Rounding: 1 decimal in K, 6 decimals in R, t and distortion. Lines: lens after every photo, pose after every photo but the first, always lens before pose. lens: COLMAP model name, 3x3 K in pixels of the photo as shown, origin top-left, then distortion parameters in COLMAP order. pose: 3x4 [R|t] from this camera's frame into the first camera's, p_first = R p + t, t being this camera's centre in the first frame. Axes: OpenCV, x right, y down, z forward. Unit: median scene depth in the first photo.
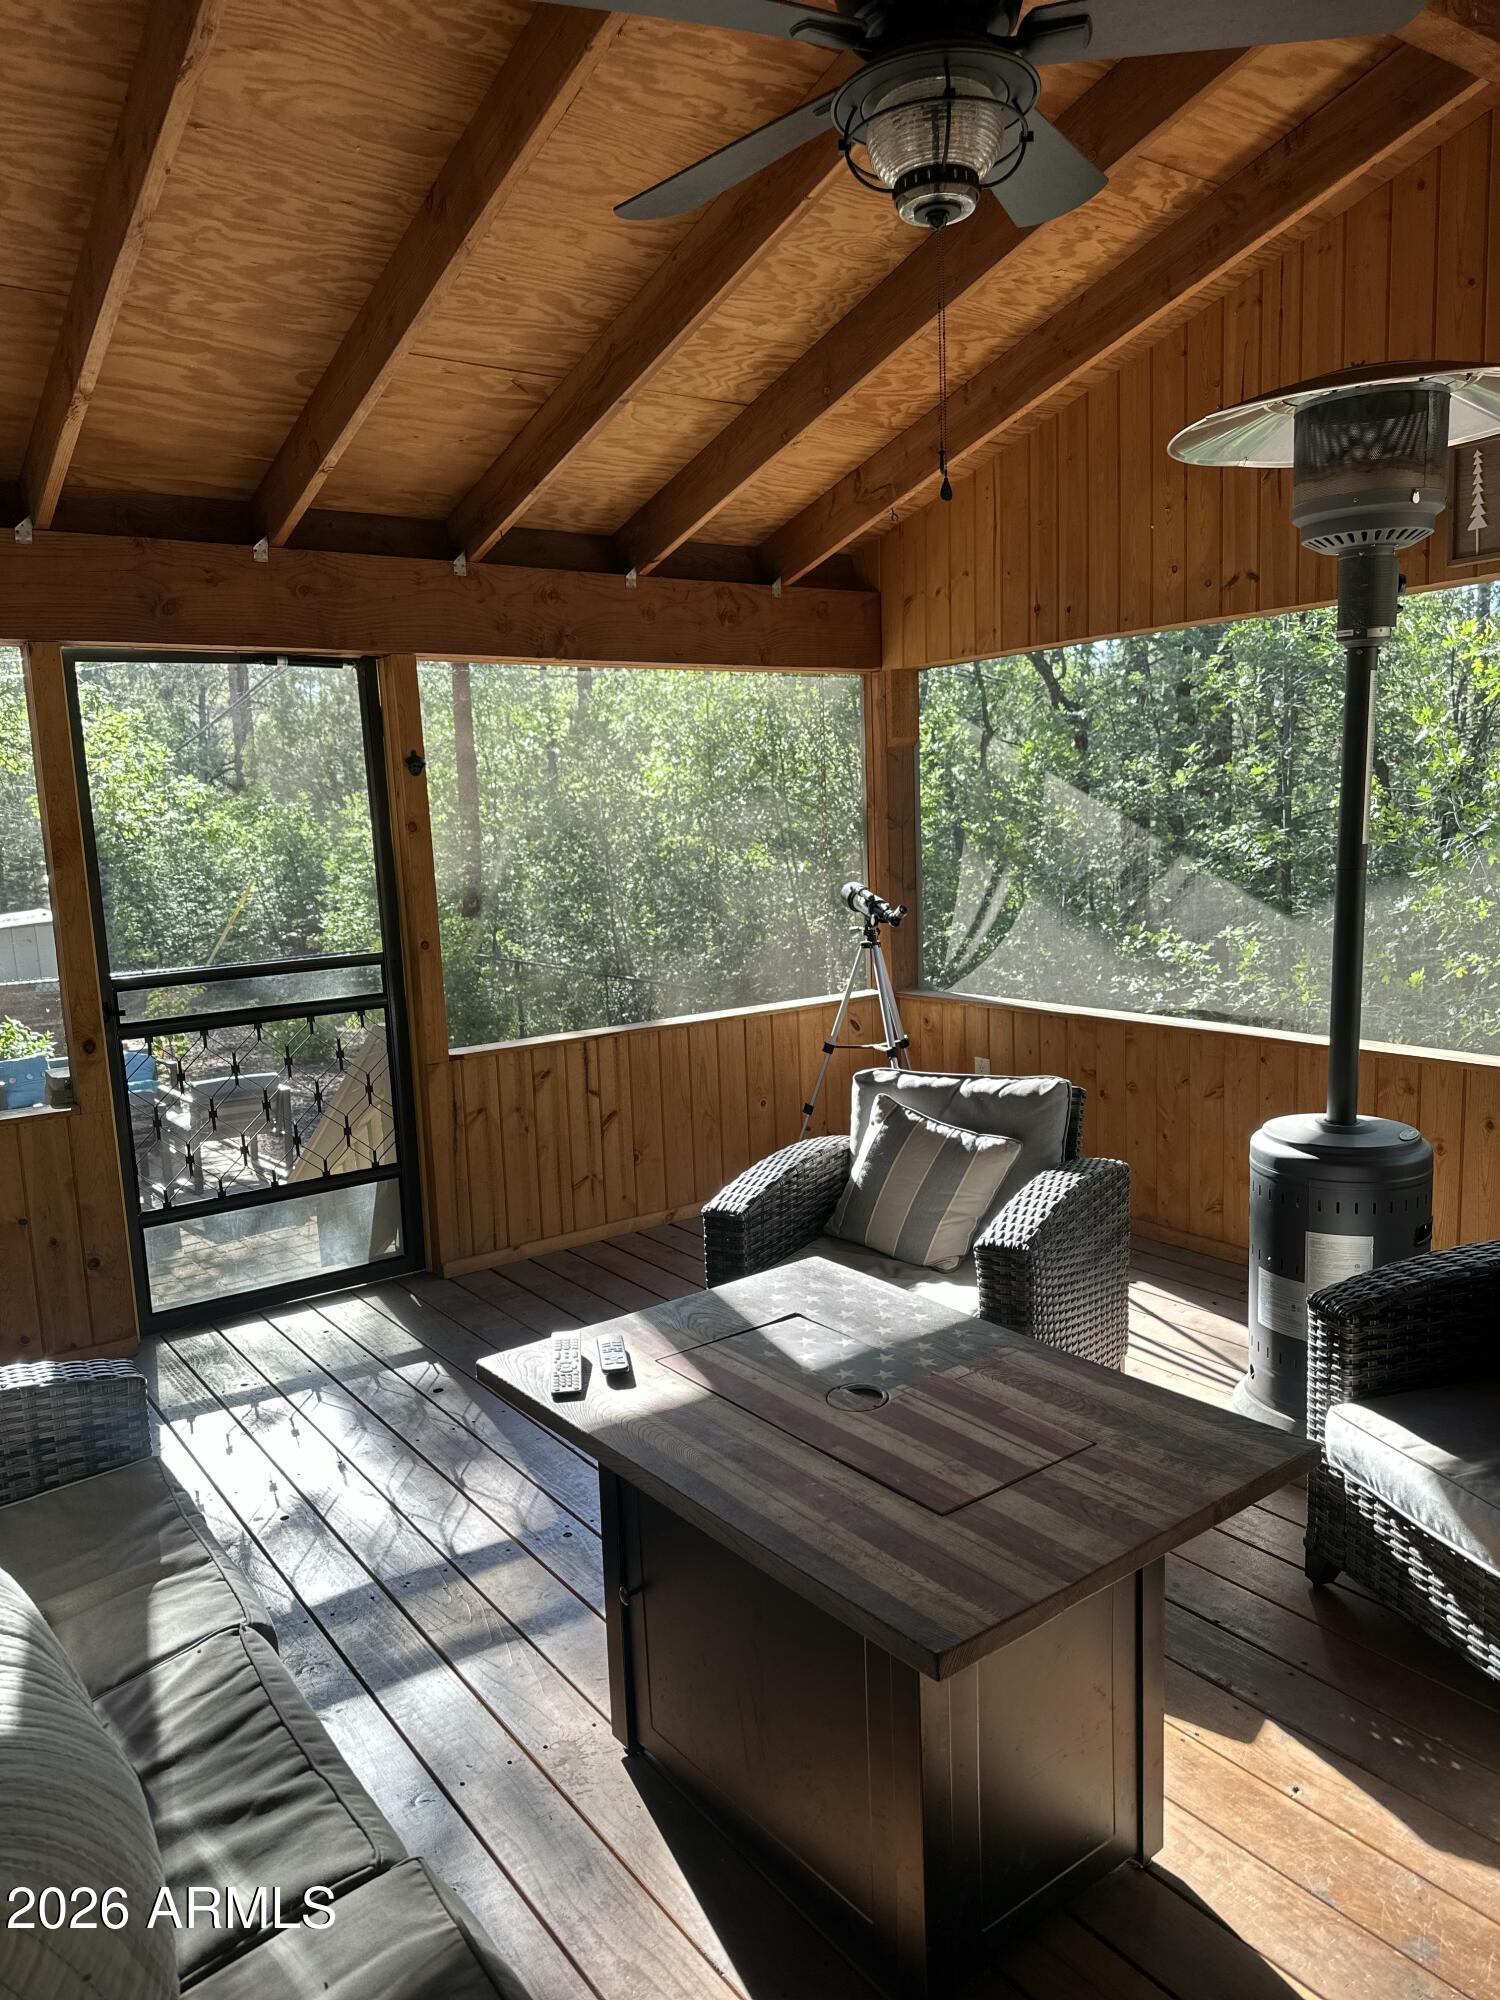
lens RADIAL K [[1394.8, 0, 750.0], [0, 1394.8, 1000.0], [0, 0, 1]] dist [0.083349, -0.106291]
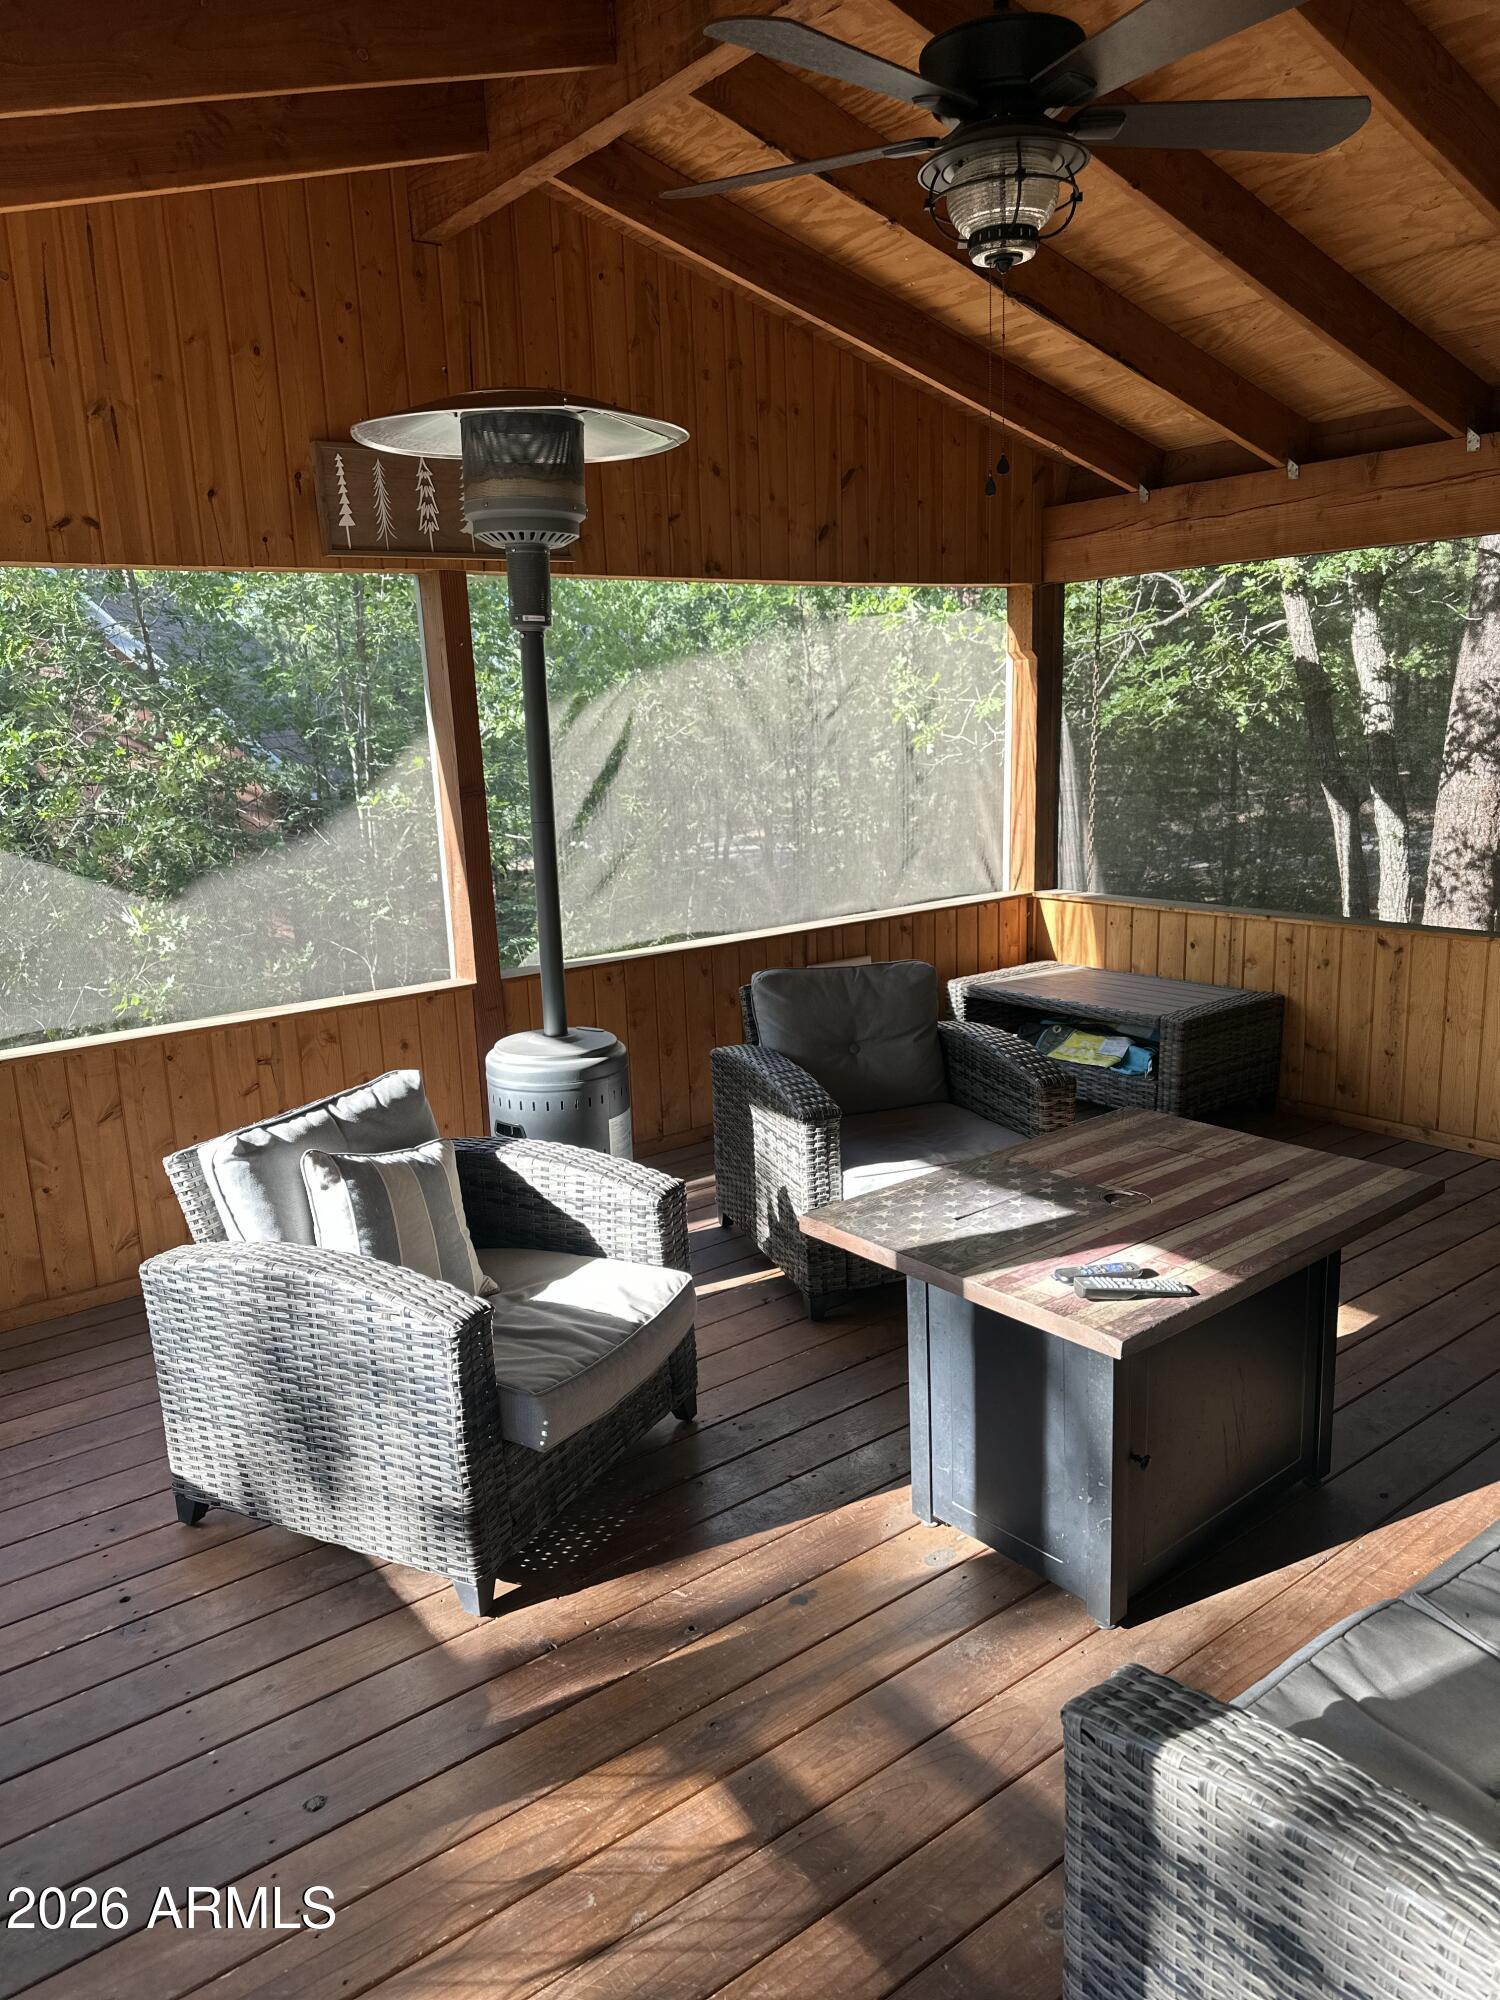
lens RADIAL K [[1394.8, 0, 750.0], [0, 1394.8, 1000.0], [0, 0, 1]] dist [0.083349, -0.106291]
pose [[-0.020213, -0.175158, 0.984333, -0.670444], [0.182075, 0.967425, 0.175888, -0.107273], [-0.983077, 0.182778, 0.012337, 0.745090]]
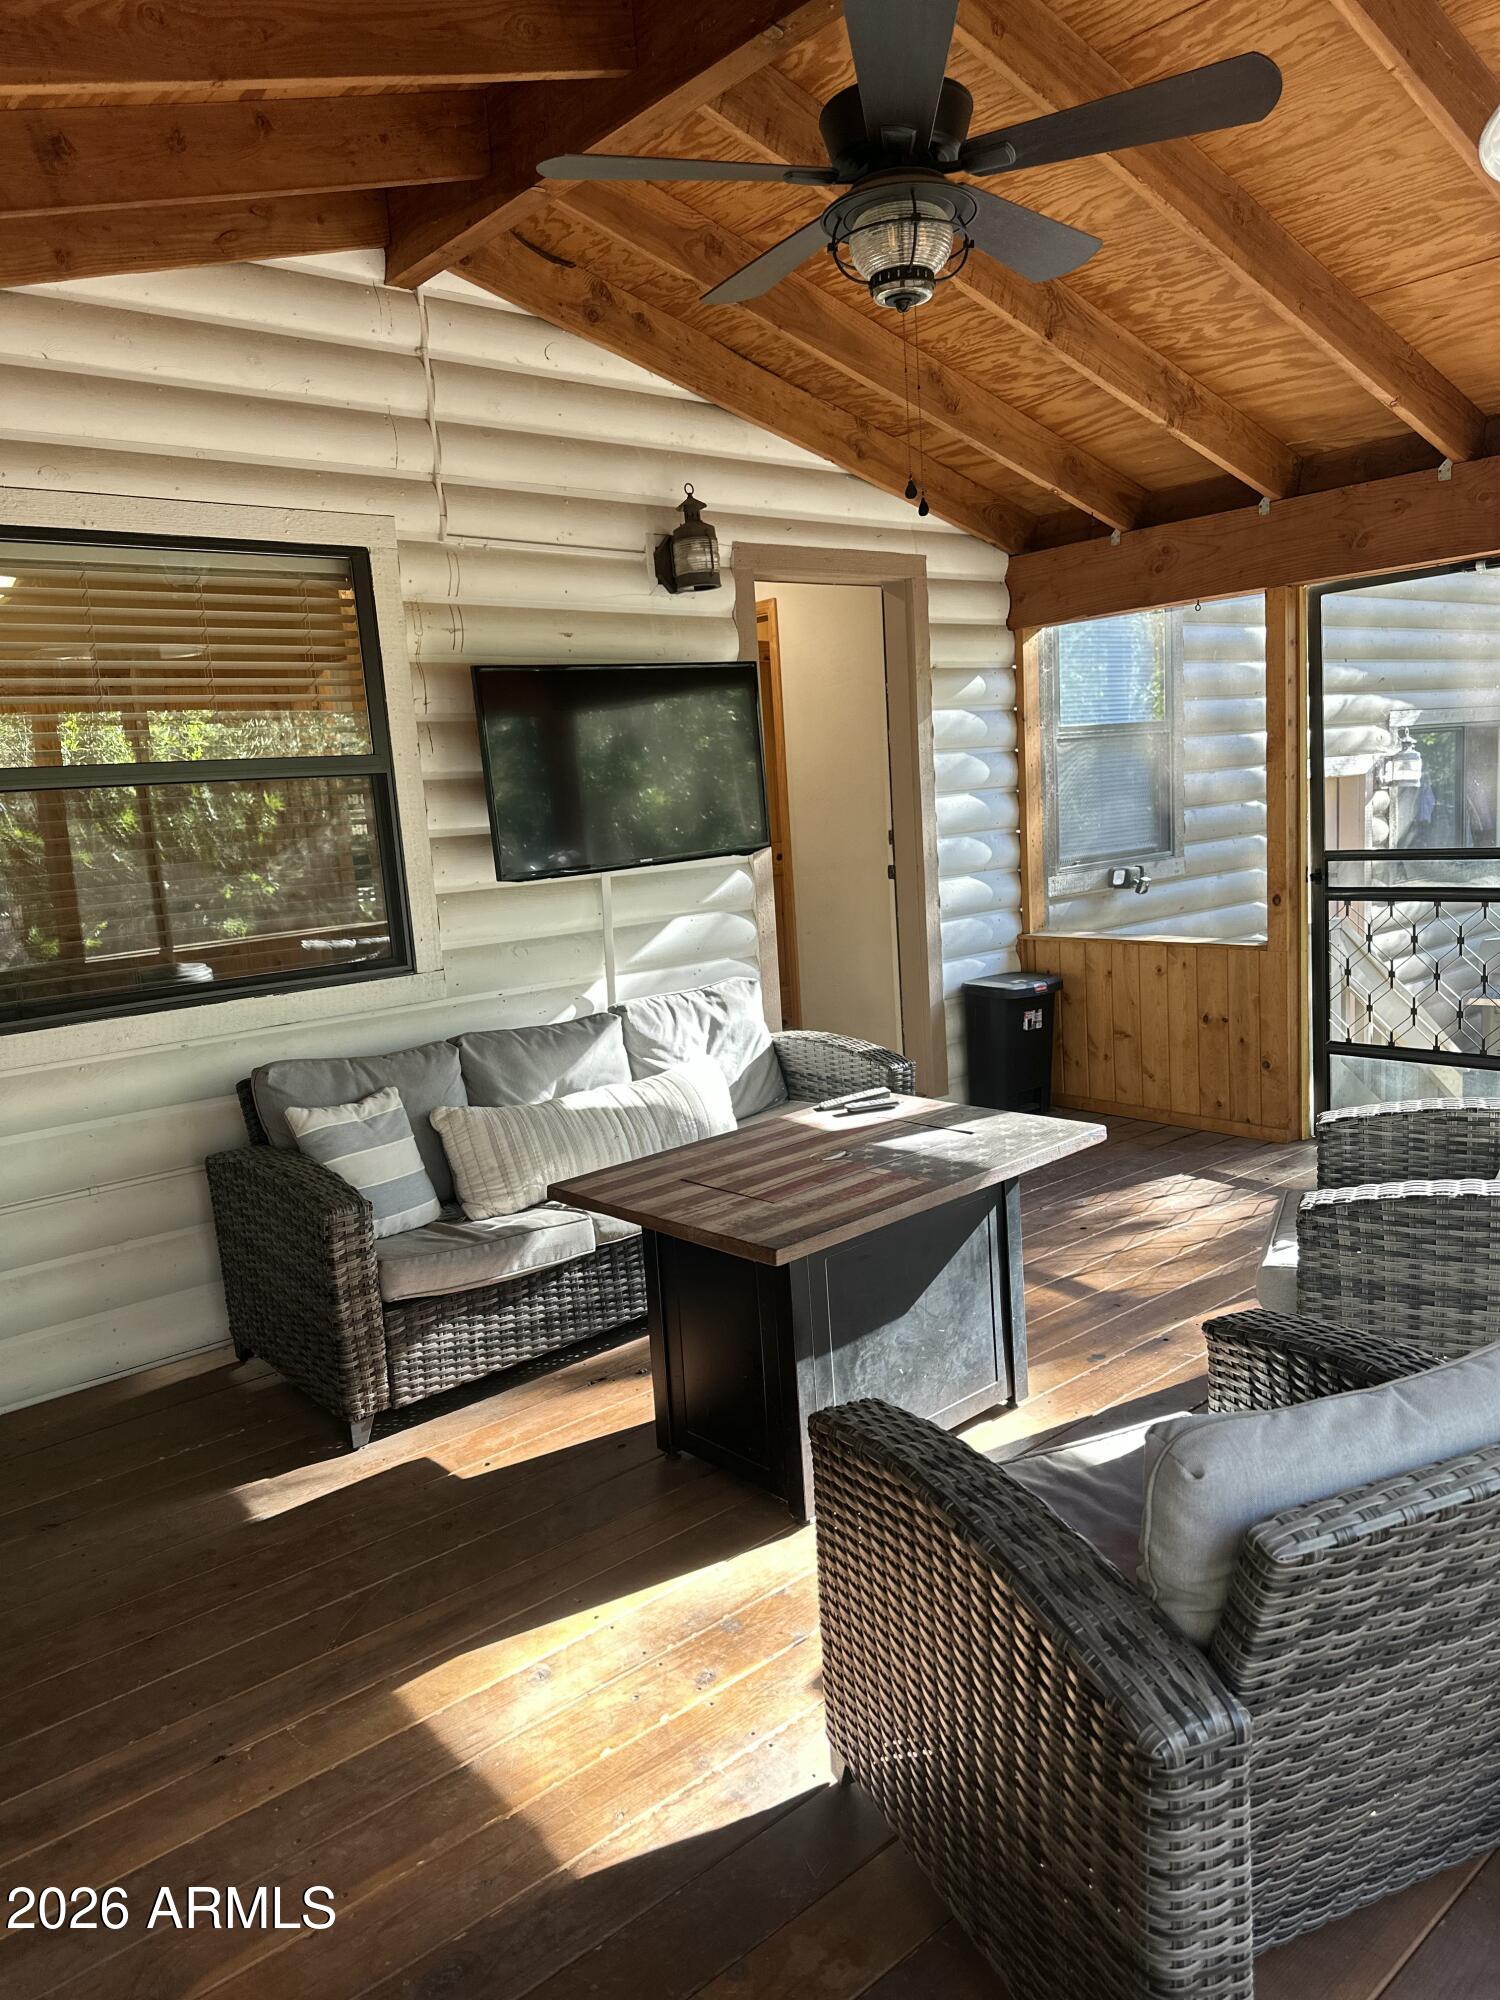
lens RADIAL K [[1478.1, 0, 750.0], [0, 1478.1, 1000.0], [0, 0, 1]] dist [-0.003026, -0.006293]
pose [[0.080043, 0.183431, -0.979769, 0.918971], [-0.073662, 0.981323, 0.177704, -0.089969], [0.994066, 0.057948, 0.092060, 0.436911]]
